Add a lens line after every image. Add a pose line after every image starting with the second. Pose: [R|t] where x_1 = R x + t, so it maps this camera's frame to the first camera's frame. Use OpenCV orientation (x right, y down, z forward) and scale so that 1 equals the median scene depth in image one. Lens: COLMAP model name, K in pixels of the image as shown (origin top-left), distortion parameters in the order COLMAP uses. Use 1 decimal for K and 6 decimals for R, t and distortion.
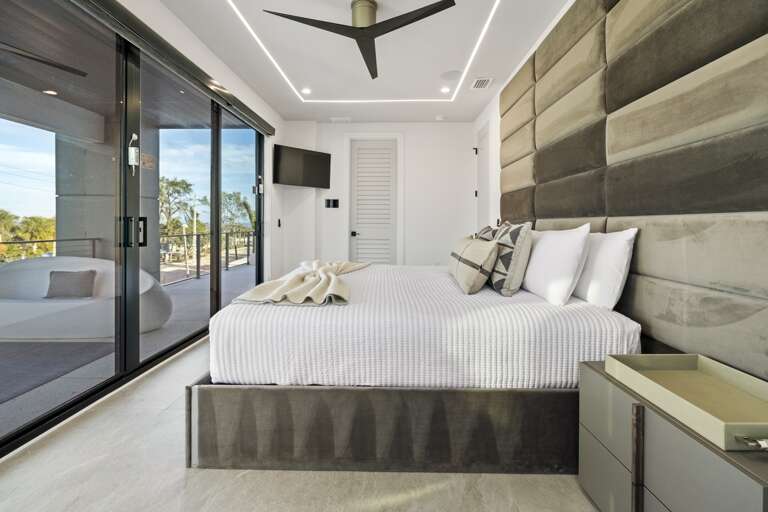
lens RADIAL K [[350.8, 0, 385.3], [0, 350.8, 229.7], [0, 0, 1]] dist [-0.001345, -0.000311]
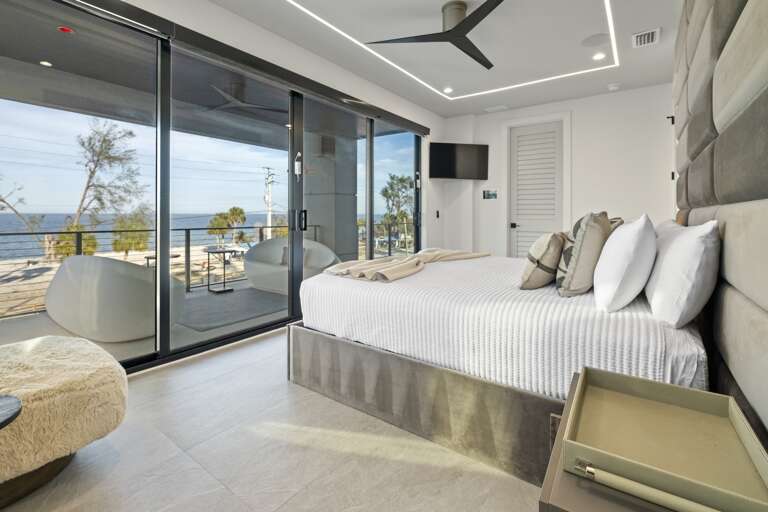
lens RADIAL K [[357.0, 0, 385.0], [0, 357.0, 222.0], [0, 0, 1]] dist [0.001946, 0.000156]
pose [[0.821660, 0.011623, -0.569859, 0.380867], [-0.010130, 0.999932, 0.005789, 0.000991], [0.569888, 0.001016, 0.821722, -0.001673]]
